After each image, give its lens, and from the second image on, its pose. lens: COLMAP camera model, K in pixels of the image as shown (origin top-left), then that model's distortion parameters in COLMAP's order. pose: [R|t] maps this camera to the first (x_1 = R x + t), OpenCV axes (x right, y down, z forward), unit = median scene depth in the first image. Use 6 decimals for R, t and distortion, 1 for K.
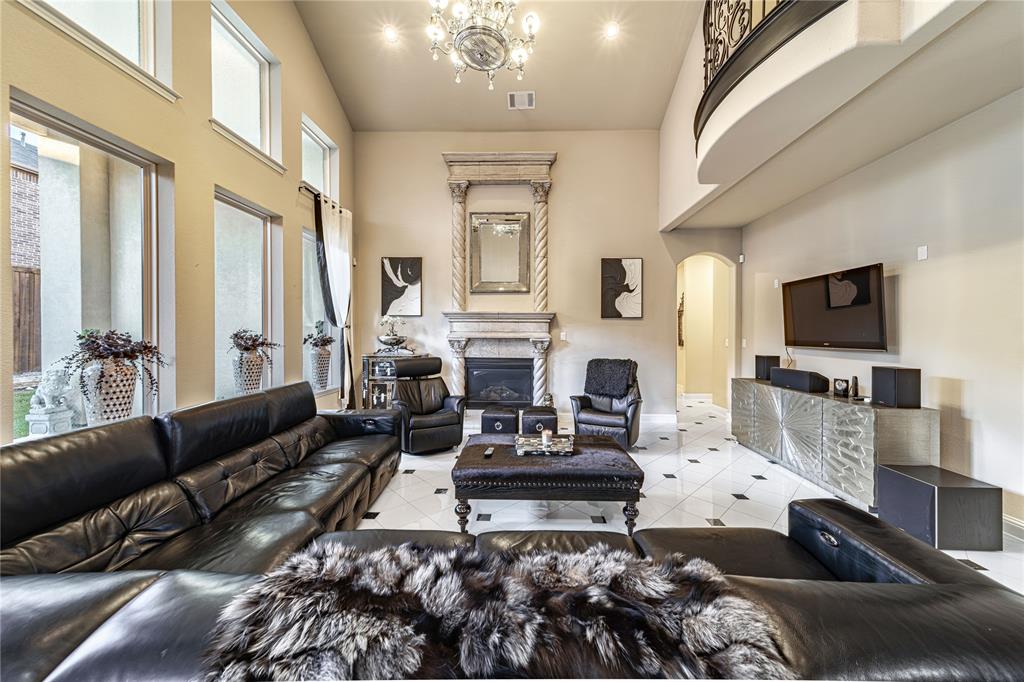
lens RADIAL K [[349.2, 0, 513.7], [0, 349.2, 333.8], [0, 0, 1]] dist [0.010491, -0.000027]
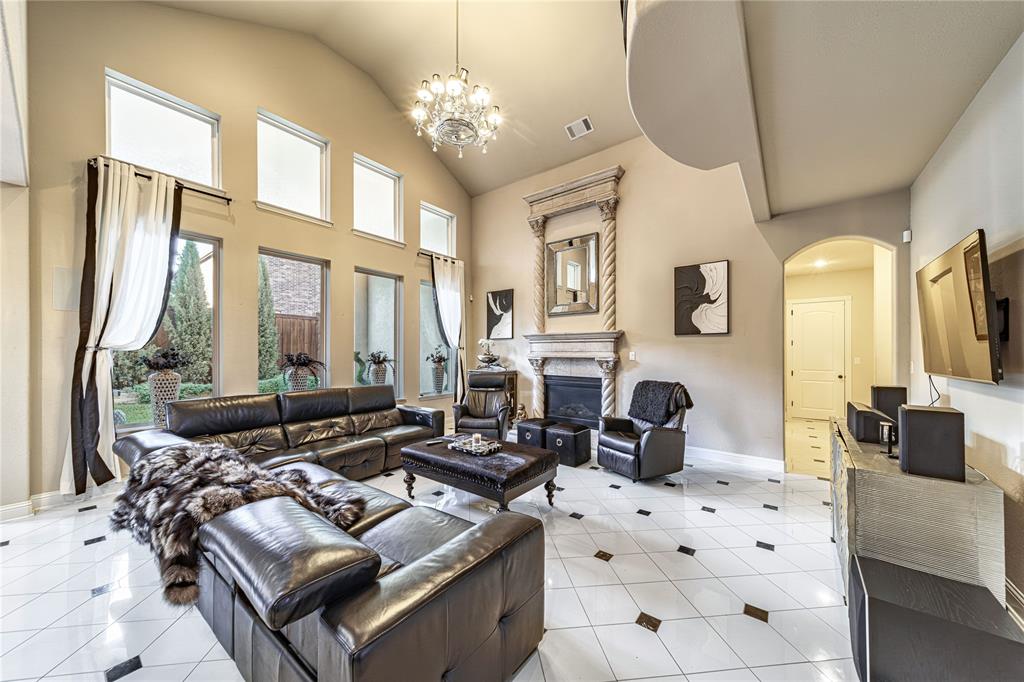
lens RADIAL K [[351.7, 0, 513.8], [0, 351.7, 349.4], [0, 0, 1]] dist [0.009510, -0.000011]
pose [[0.808328, -0.009164, -0.588662, 0.446992], [0.002637, 0.999925, -0.011945, 0.000256], [0.588727, 0.008103, 0.808291, 0.044268]]
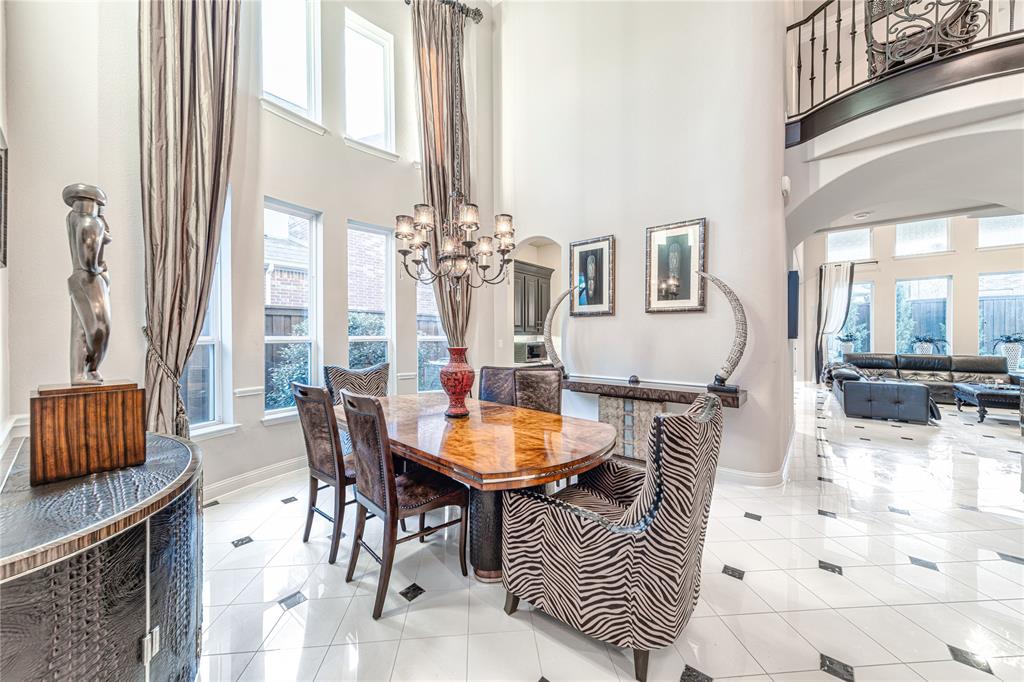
lens RADIAL K [[361.7, 0, 509.8], [0, 361.7, 341.4], [0, 0, 1]] dist [0.009492, 0.000100]
pose [[-0.611908, 0.007255, -0.790895, 1.799774], [-0.000442, 0.999955, 0.009515, 0.011755], [0.790929, 0.006172, -0.611877, 0.000725]]
